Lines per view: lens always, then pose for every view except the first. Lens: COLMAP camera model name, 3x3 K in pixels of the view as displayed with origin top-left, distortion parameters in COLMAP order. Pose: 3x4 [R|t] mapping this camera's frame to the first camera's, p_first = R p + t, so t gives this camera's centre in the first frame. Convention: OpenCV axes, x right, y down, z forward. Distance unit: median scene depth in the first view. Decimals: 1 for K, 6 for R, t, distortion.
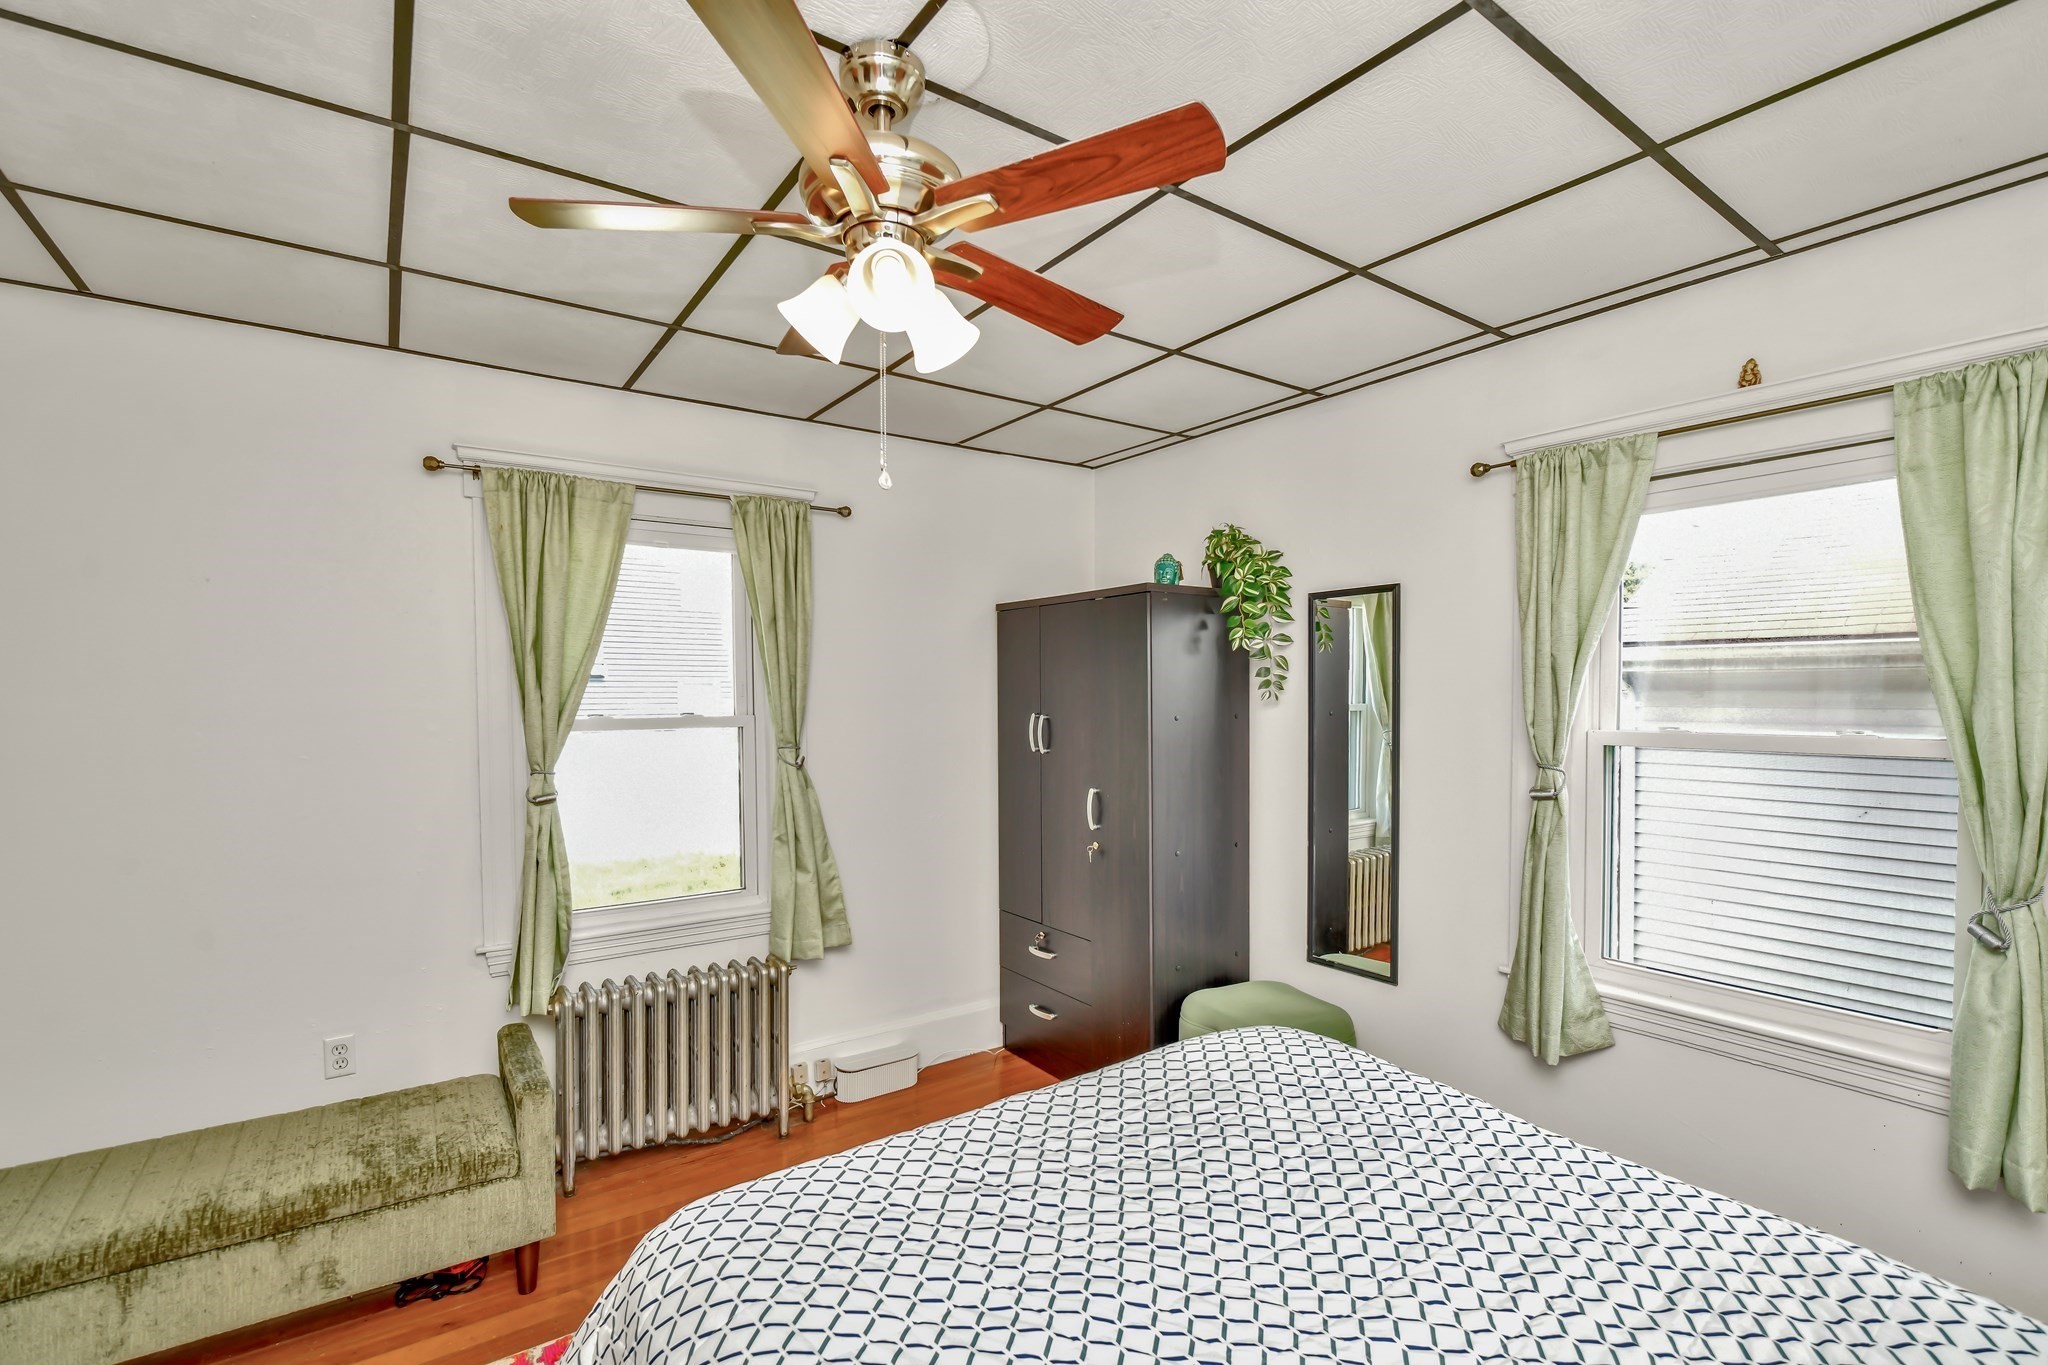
lens RADIAL K [[921.0, 0, 1019.5], [0, 921.0, 720.1], [0, 0, 1]] dist [-0.011598, 0.000147]
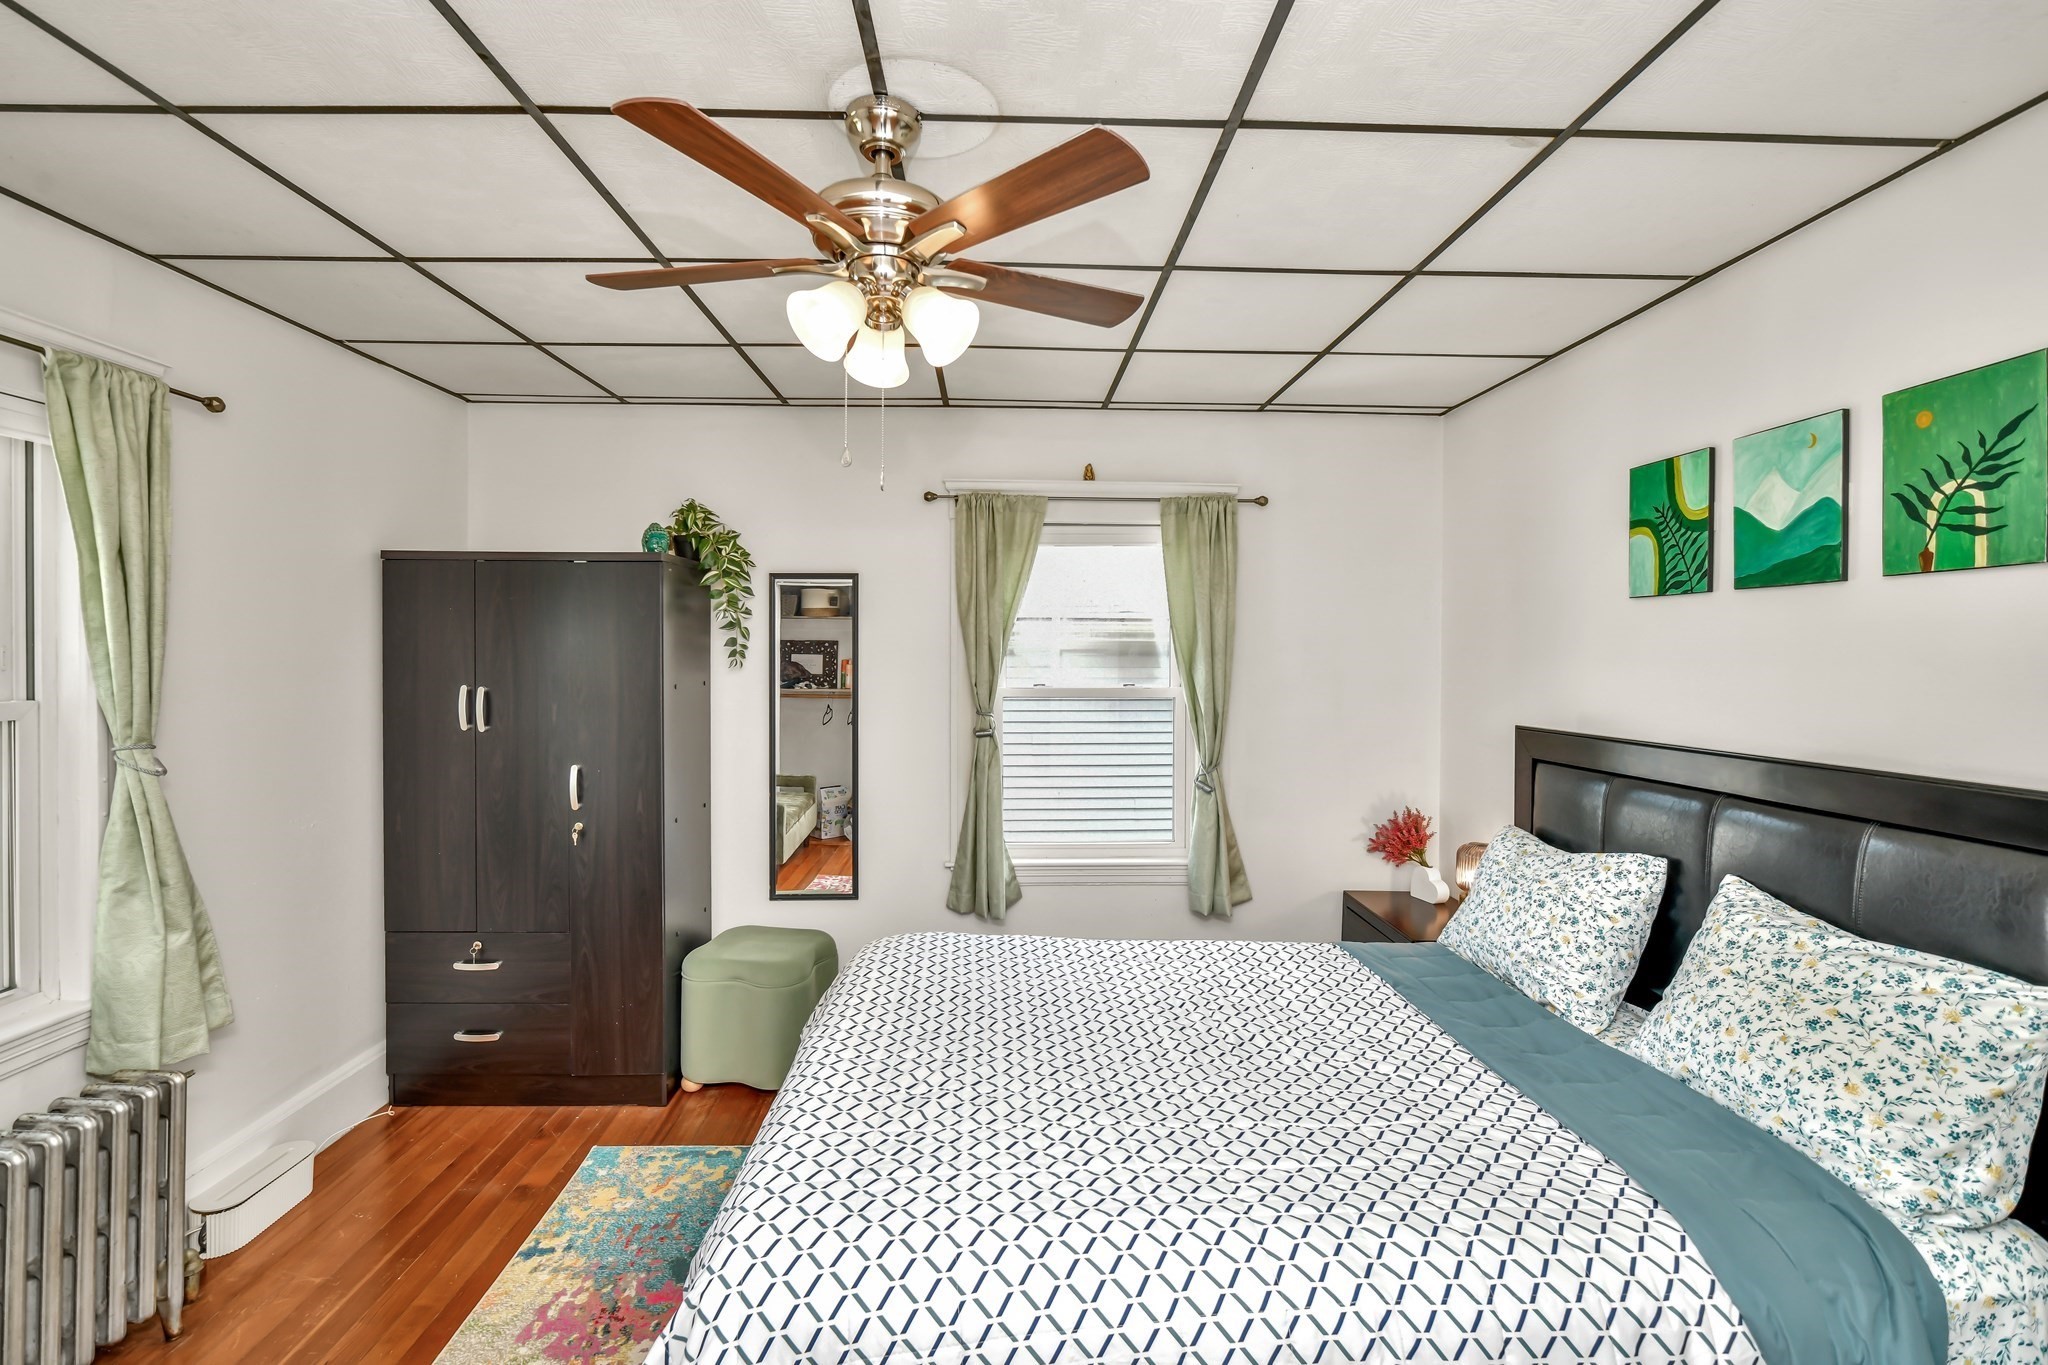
lens RADIAL K [[921.0, 0, 1026.8], [0, 921.0, 656.4], [0, 0, 1]] dist [-0.011598, 0.000147]
pose [[0.553818, -0.000882, 0.832637, -0.454609], [0.018388, 0.999769, -0.011172, -0.016790], [-0.832434, 0.021498, 0.553706, 0.113220]]
